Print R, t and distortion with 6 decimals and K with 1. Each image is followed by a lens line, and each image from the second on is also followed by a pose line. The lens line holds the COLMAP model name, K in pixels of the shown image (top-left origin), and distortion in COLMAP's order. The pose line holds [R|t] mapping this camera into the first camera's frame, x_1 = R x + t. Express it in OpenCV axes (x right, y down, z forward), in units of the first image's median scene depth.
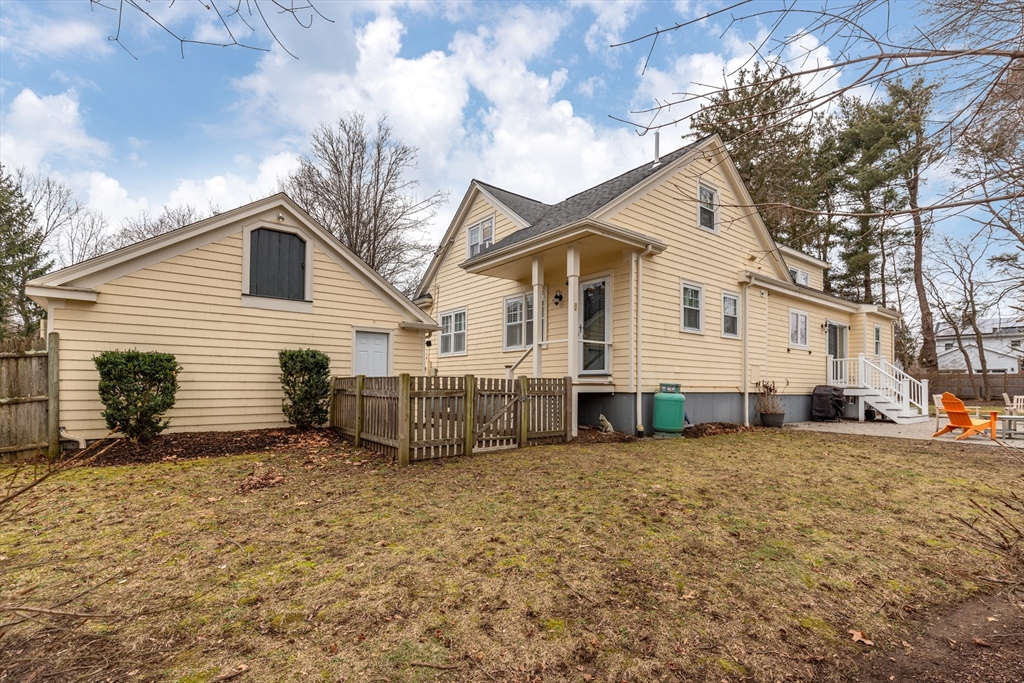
lens RADIAL K [[473.4, 0, 516.2], [0, 473.4, 378.3], [0, 0, 1]] dist [0.004925, -0.000135]
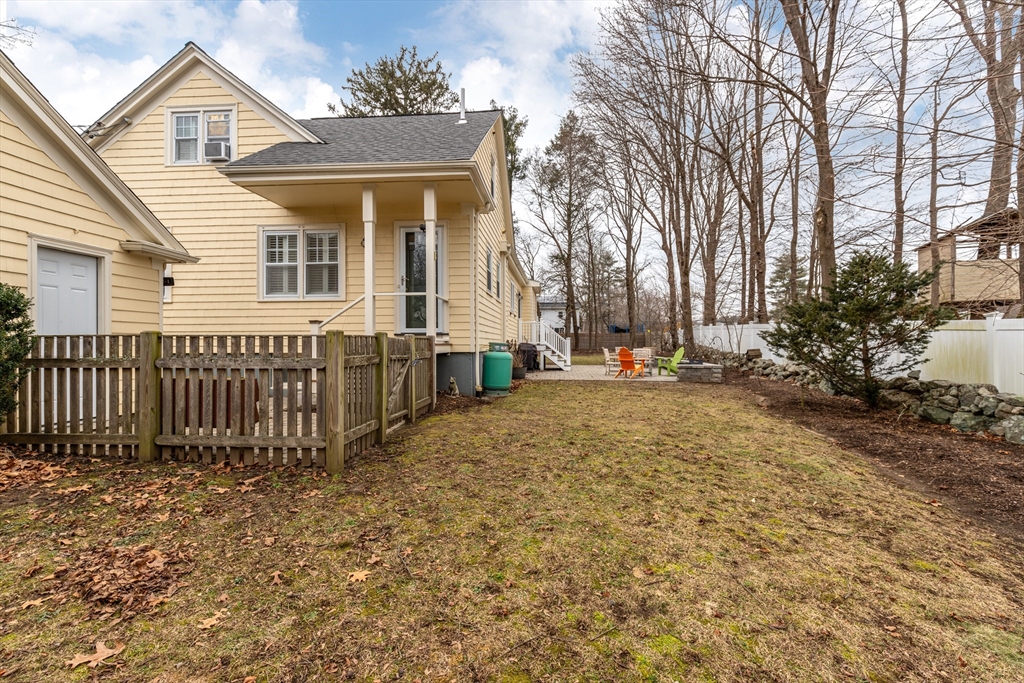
lens RADIAL K [[465.3, 0, 523.9], [0, 465.3, 344.1], [0, 0, 1]] dist [0.004852, 0.000797]
pose [[0.671178, -0.009646, 0.741234, -0.338155], [-0.002051, 0.999887, 0.014870, -0.000789], [-0.741293, -0.011501, 0.671083, 0.246560]]
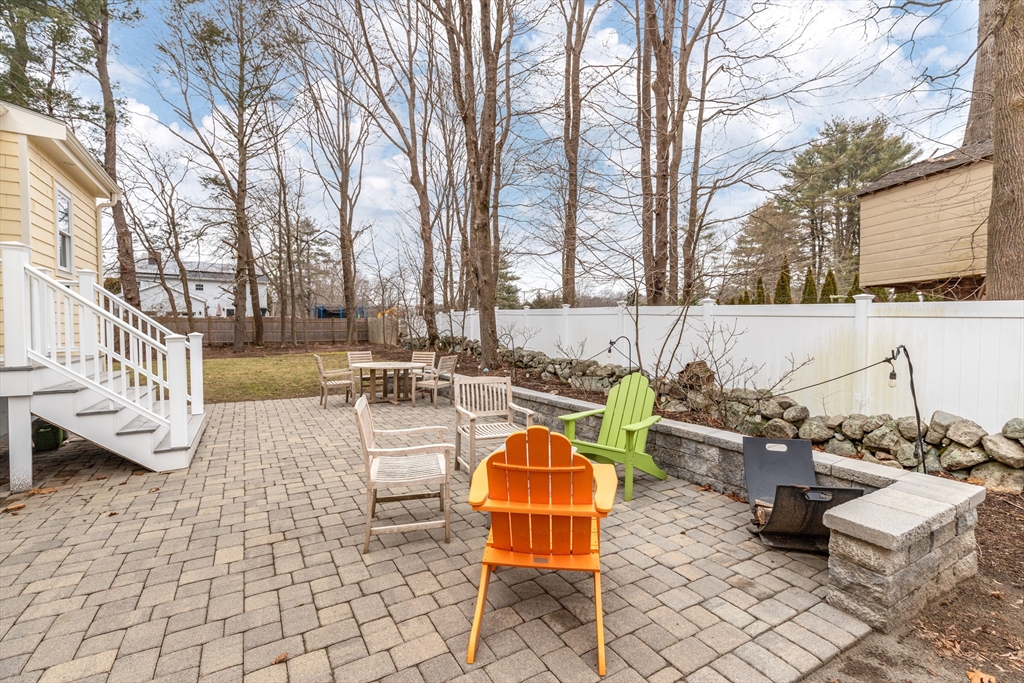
lens RADIAL K [[465.3, 0, 523.9], [0, 465.3, 344.1], [0, 0, 1]] dist [0.004852, 0.000797]
pose [[0.118997, -0.036095, 0.992238, 0.669231], [-0.016774, 0.999123, 0.038357, -0.011487], [-0.992753, -0.021208, 0.118287, 0.918266]]
